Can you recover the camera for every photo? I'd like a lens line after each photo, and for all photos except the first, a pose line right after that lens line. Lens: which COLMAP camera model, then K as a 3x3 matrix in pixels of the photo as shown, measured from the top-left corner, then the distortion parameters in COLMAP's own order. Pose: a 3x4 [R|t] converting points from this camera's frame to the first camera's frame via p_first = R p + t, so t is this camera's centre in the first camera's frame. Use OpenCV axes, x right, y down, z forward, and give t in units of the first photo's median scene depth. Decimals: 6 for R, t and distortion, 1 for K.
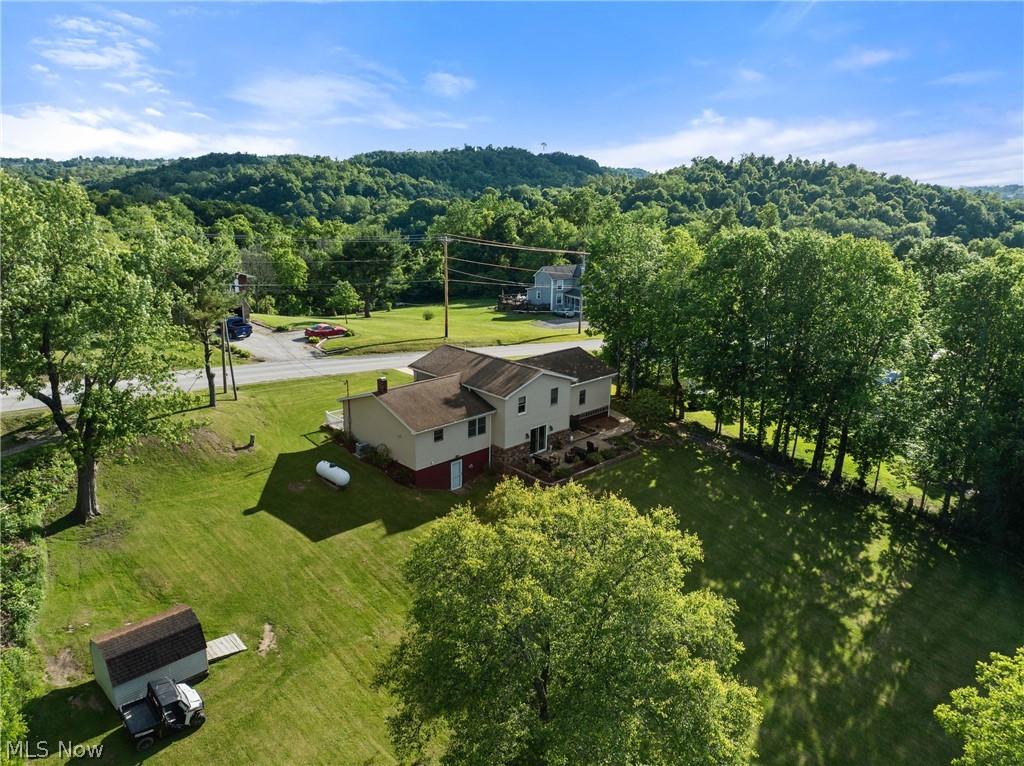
lens RADIAL K [[683.7, 0, 511.7], [0, 683.7, 382.8], [0, 0, 1]] dist [-0.007176, 0.000875]
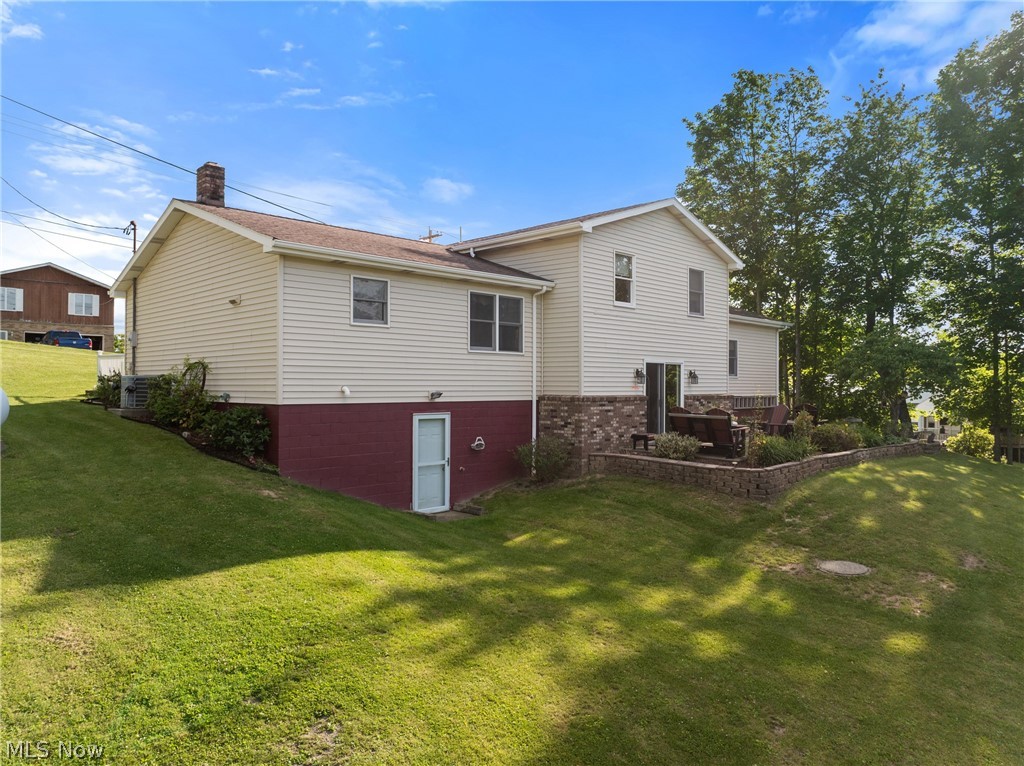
lens RADIAL K [[683.7, 0, 513.5], [0, 683.7, 384.5], [0, 0, 1]] dist [-0.007176, 0.000875]
pose [[0.999852, -0.016313, -0.005402, -0.040625], [0.014282, 0.963683, -0.266667, 0.177929], [0.009556, 0.266551, 0.963773, 0.675928]]
